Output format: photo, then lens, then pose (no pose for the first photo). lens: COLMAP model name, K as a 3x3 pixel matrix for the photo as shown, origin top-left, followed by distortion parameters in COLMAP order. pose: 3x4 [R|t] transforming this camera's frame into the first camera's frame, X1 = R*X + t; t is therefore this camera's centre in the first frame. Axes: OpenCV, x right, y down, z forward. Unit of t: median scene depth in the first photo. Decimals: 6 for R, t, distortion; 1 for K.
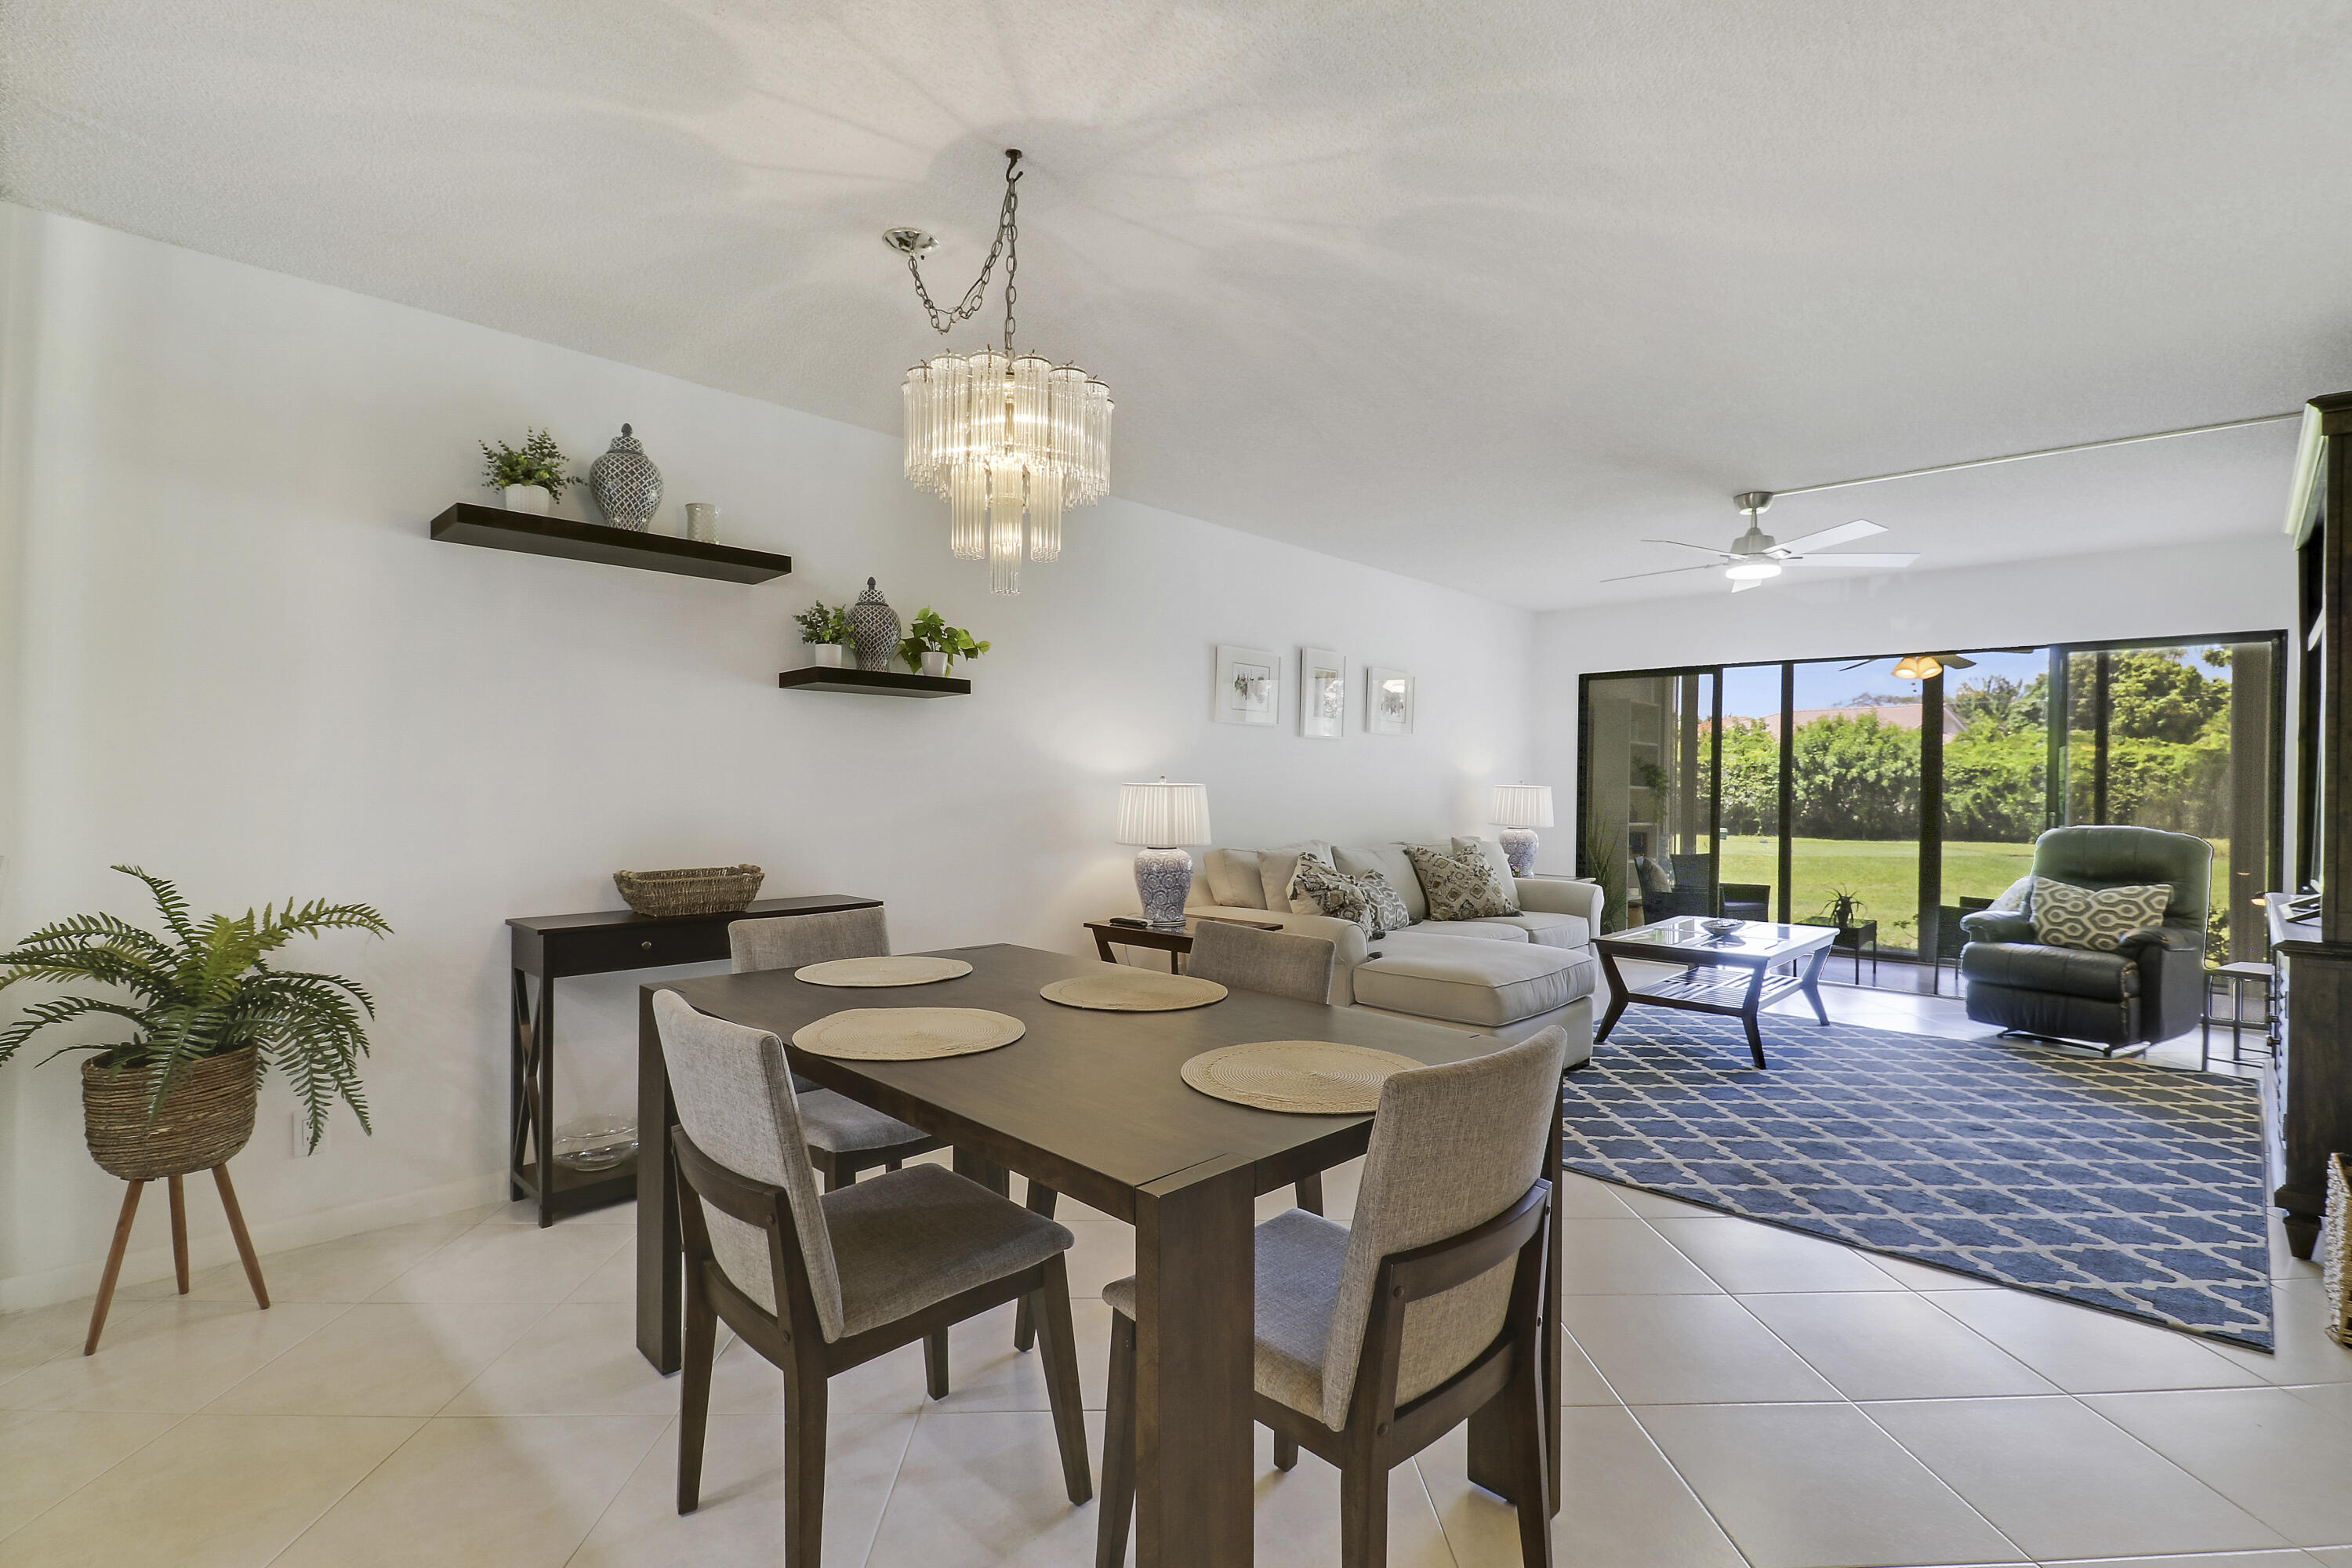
lens RADIAL K [[1092.6, 0, 1176.0], [0, 1092.6, 784.0], [0, 0, 1]] dist [-0.003058, -0.015561]
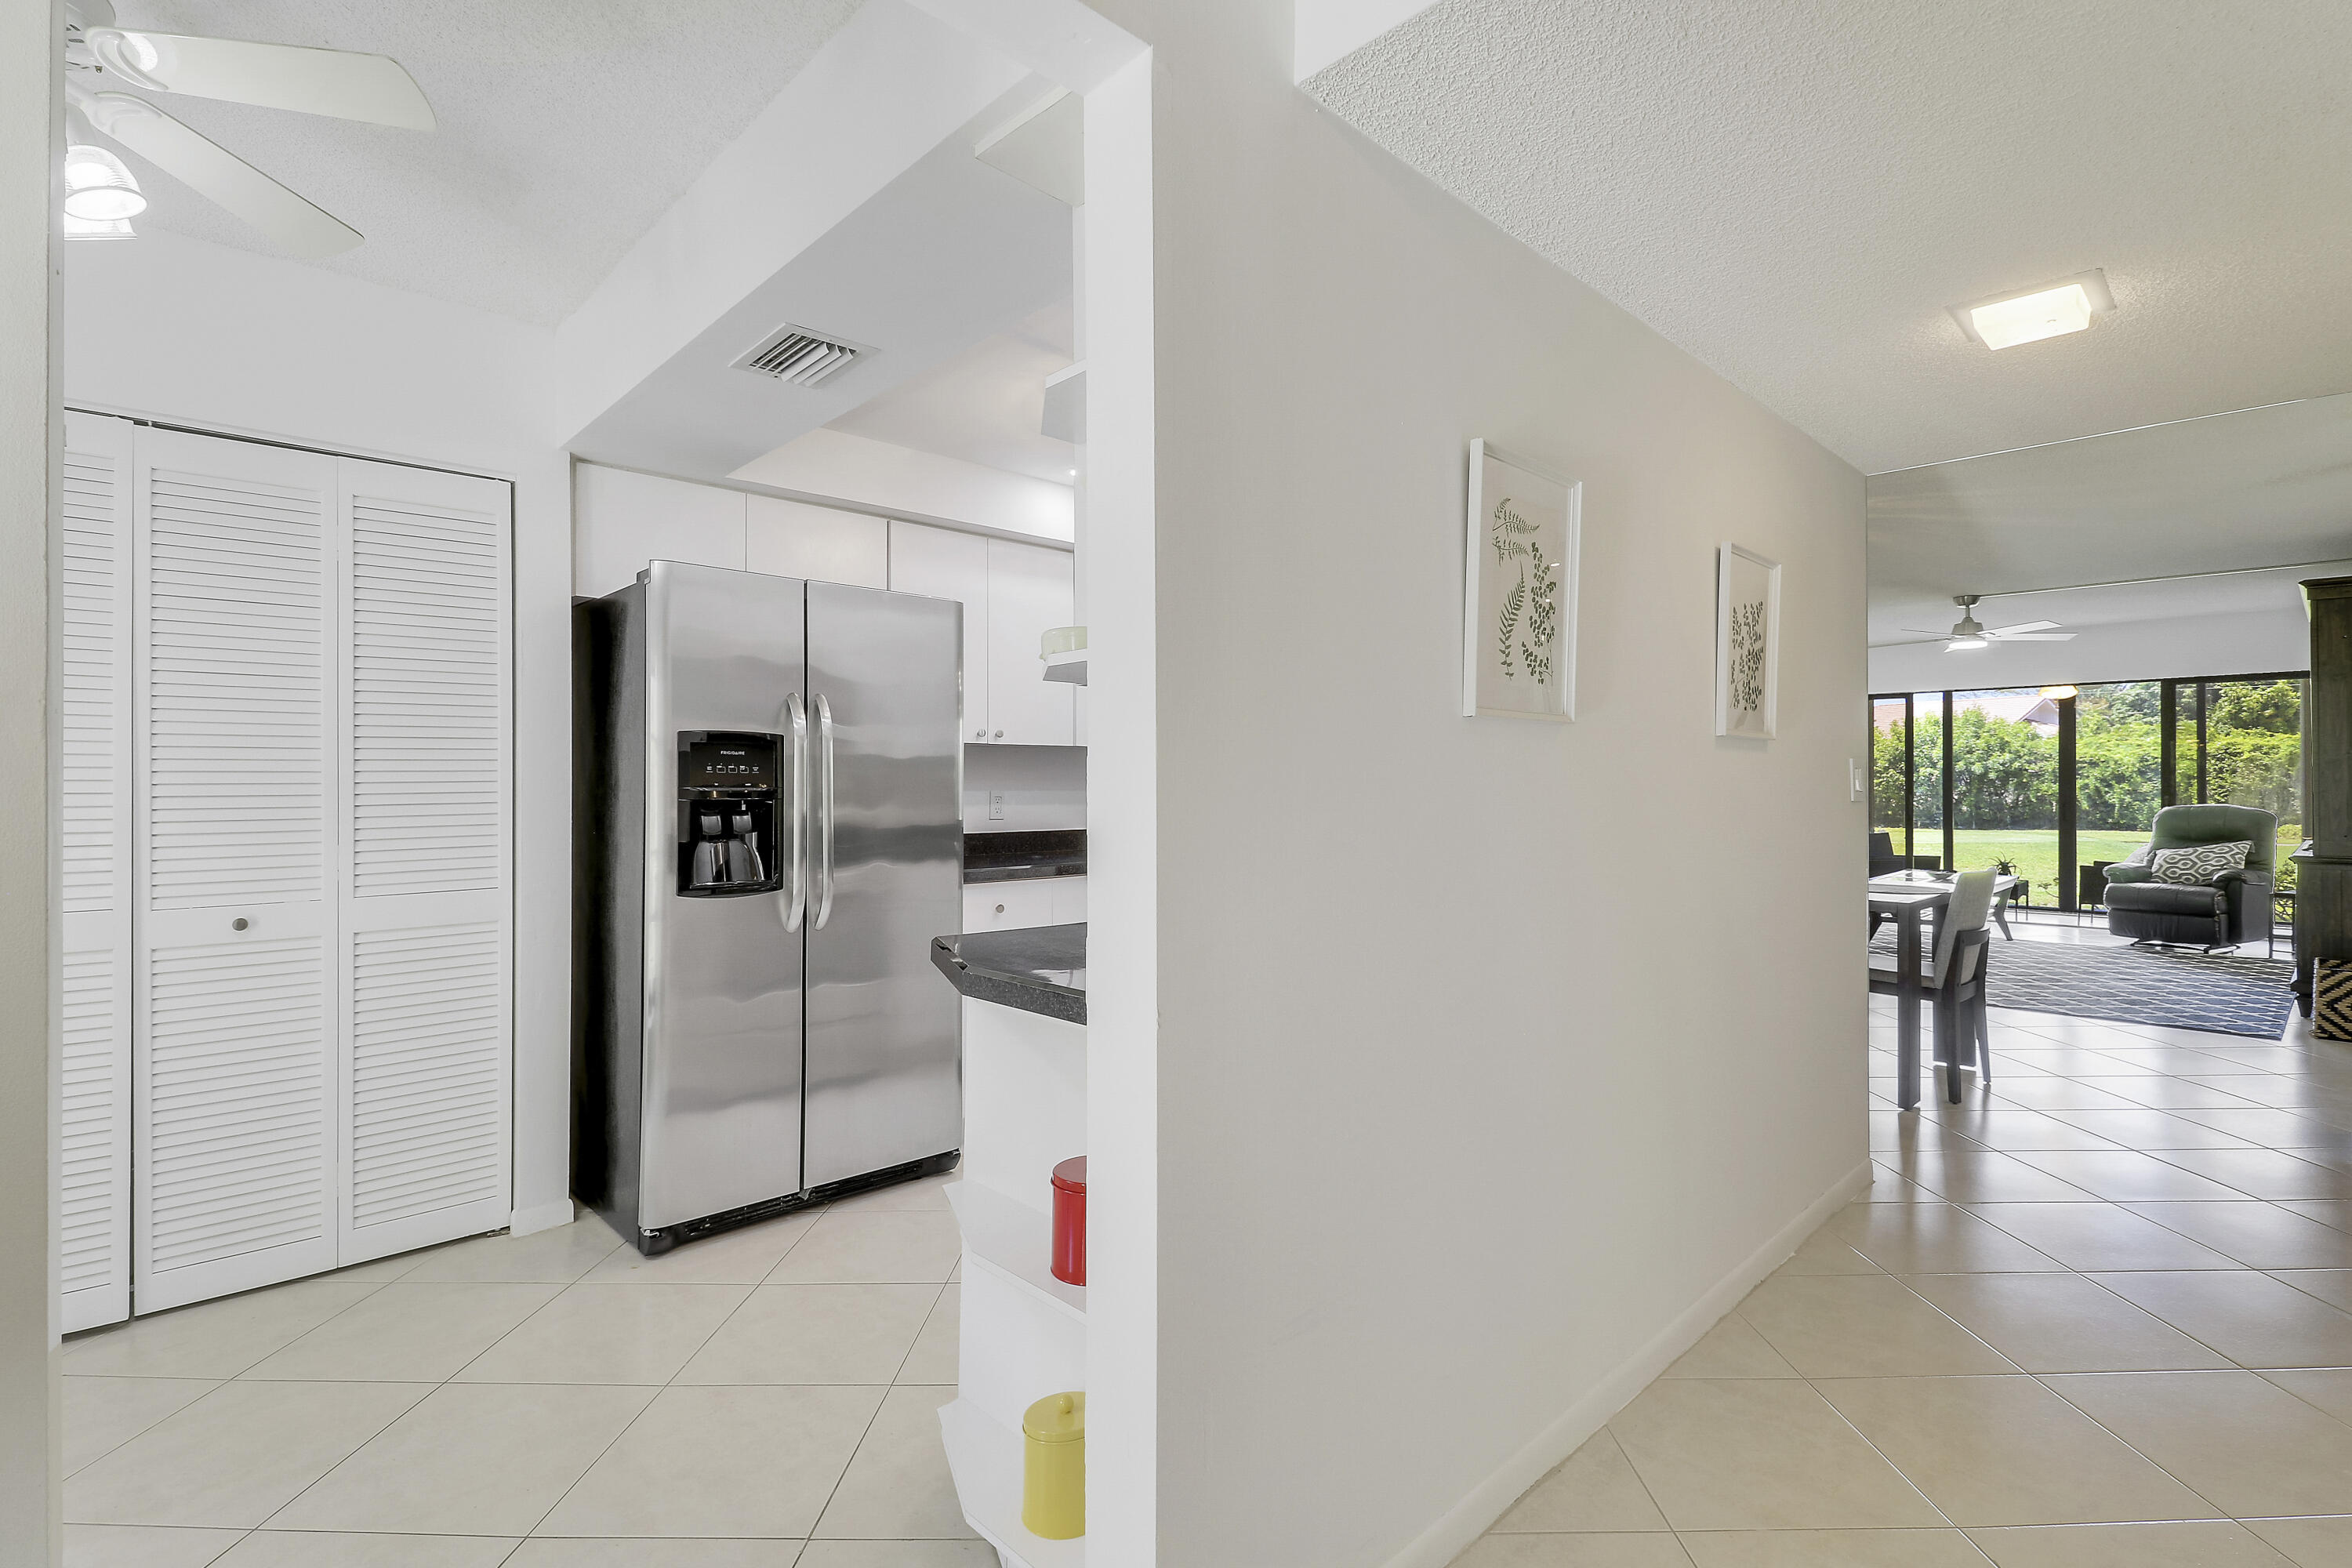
lens RADIAL K [[1081.9, 0, 1186.3], [0, 1081.9, 777.9], [0, 0, 1]] dist [0.021353, -0.027914]
pose [[0.998569, -0.012986, -0.051875, -0.456425], [0.012643, 0.999896, -0.006944, -0.004749], [0.051960, 0.006278, 0.998629, -0.551129]]
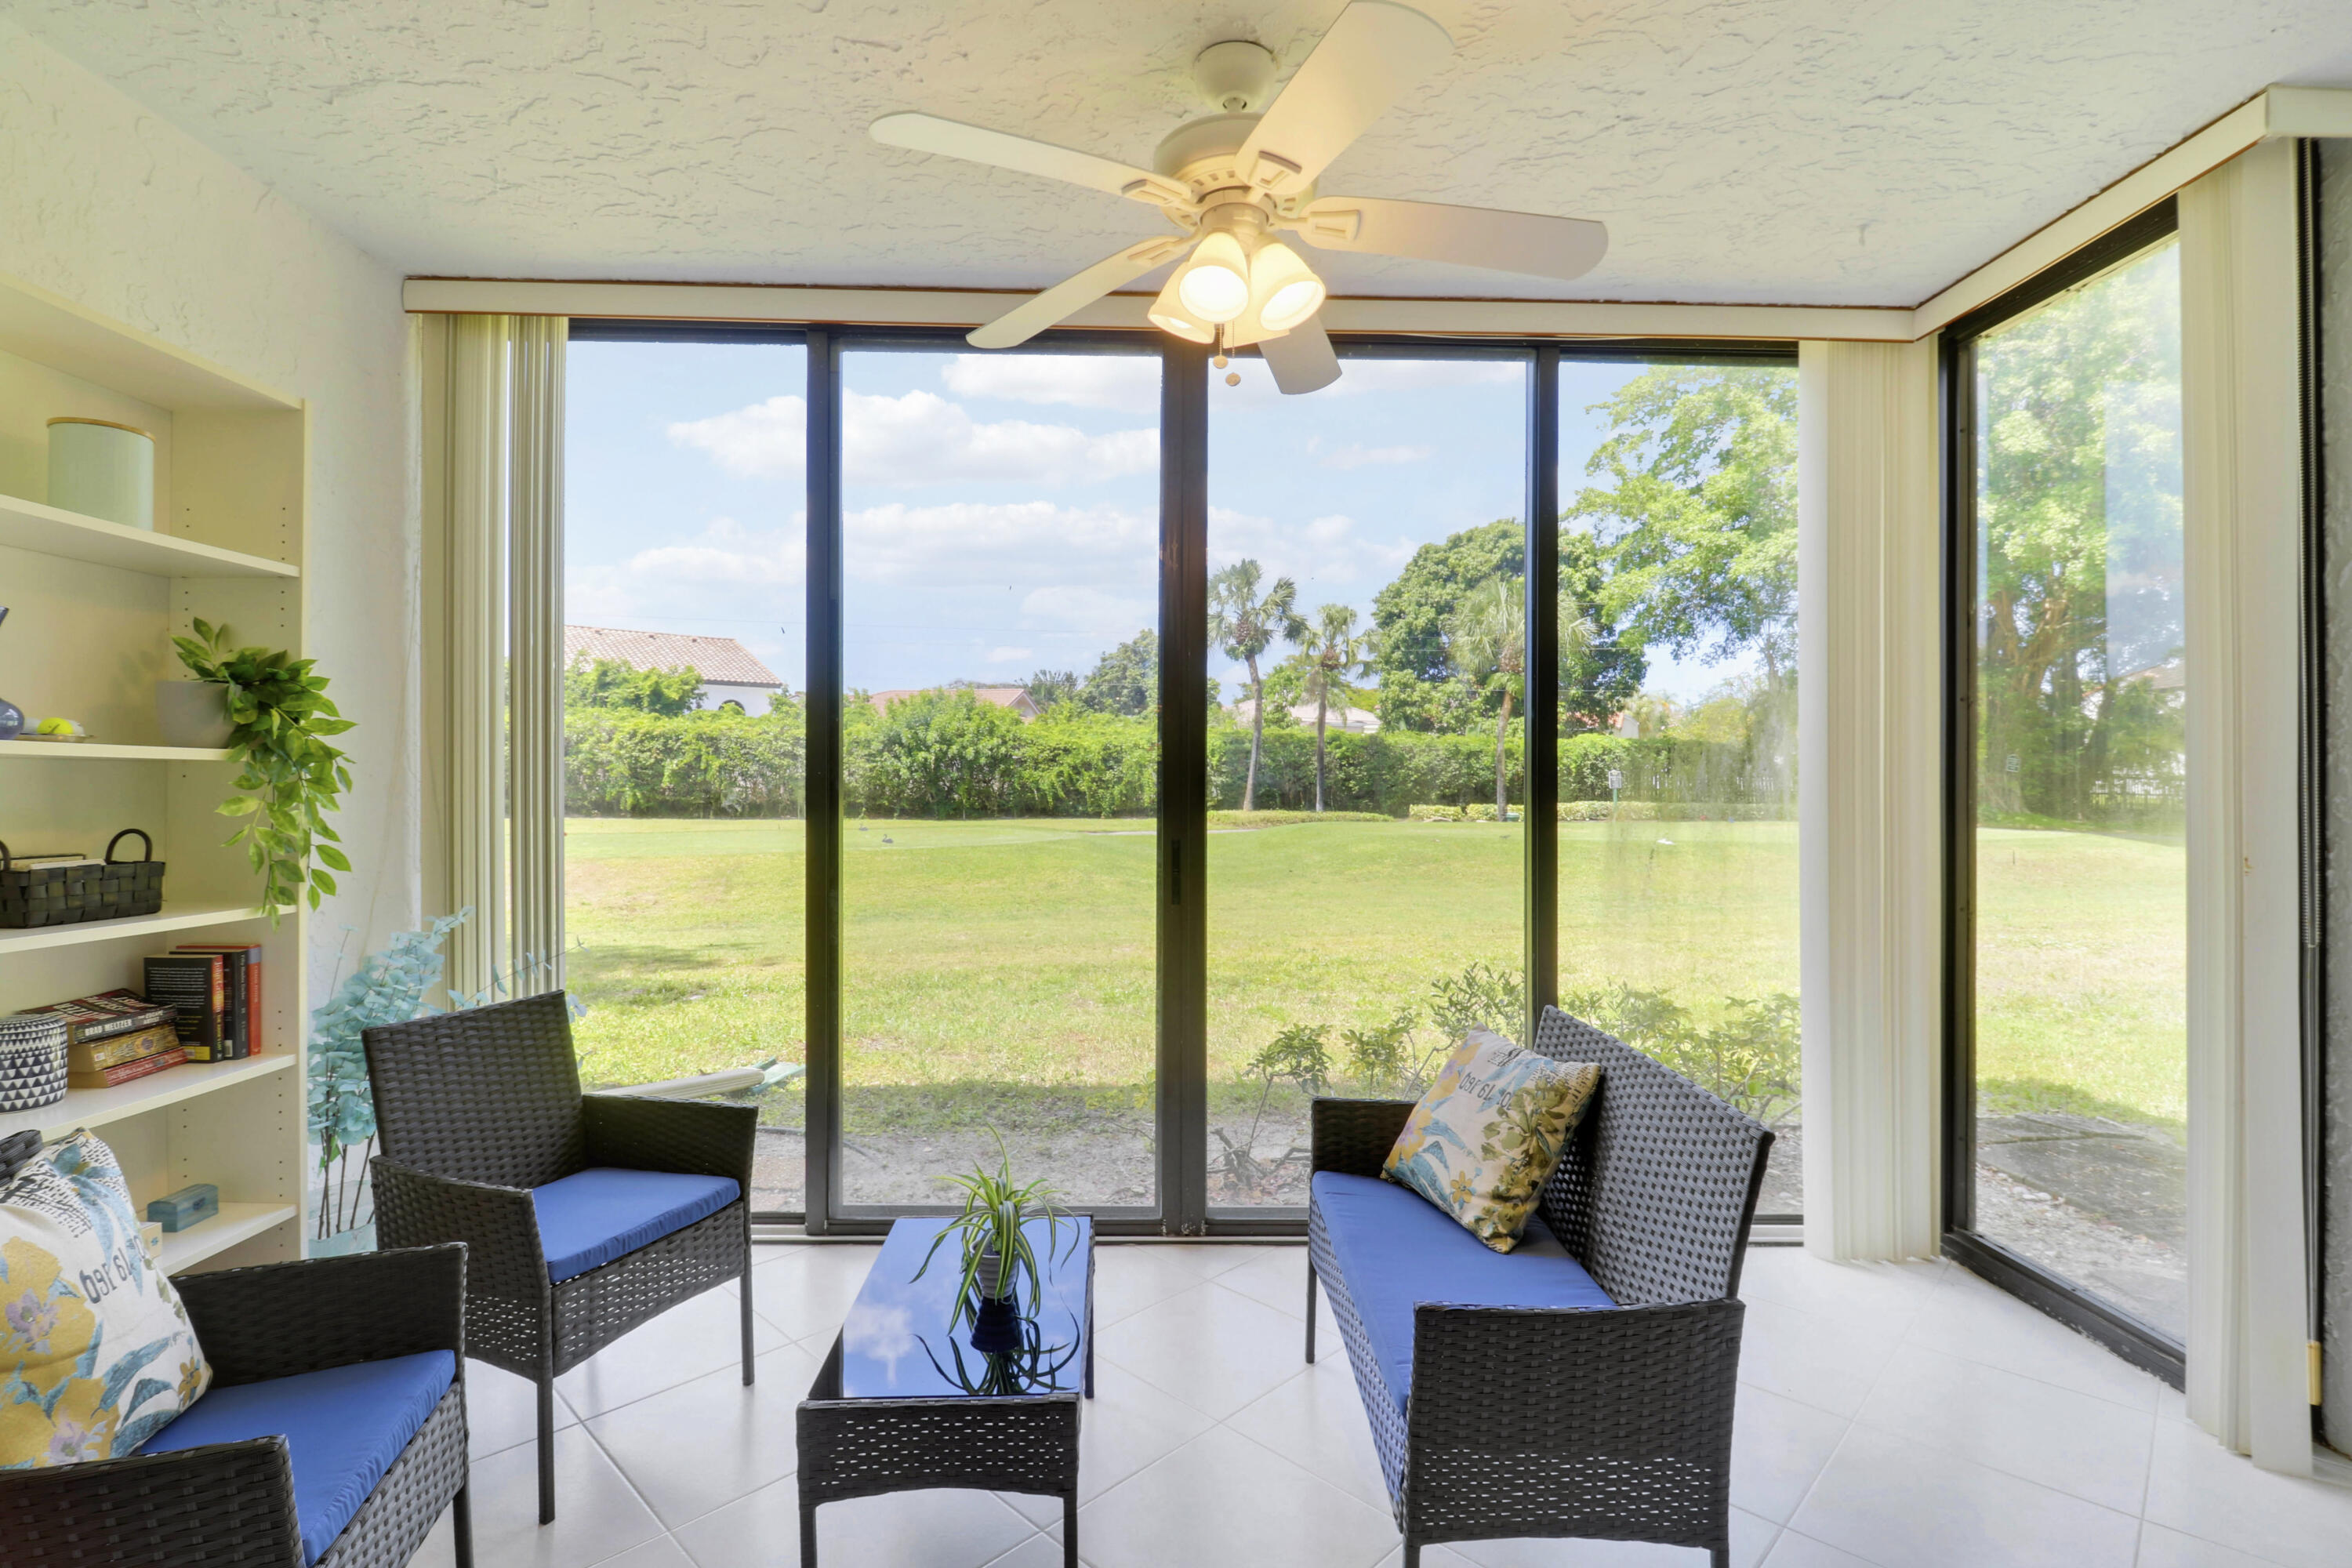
lens RADIAL K [[1086.6, 0, 1182.1], [0, 1086.6, 770.1], [0, 0, 1]] dist [-0.001783, -0.020595]
pose [[0.718989, -0.002067, 0.695019, 0.677126], [-0.002829, 0.999979, 0.005901, 0.008111], [-0.695016, -0.006209, 0.718968, 1.144926]]
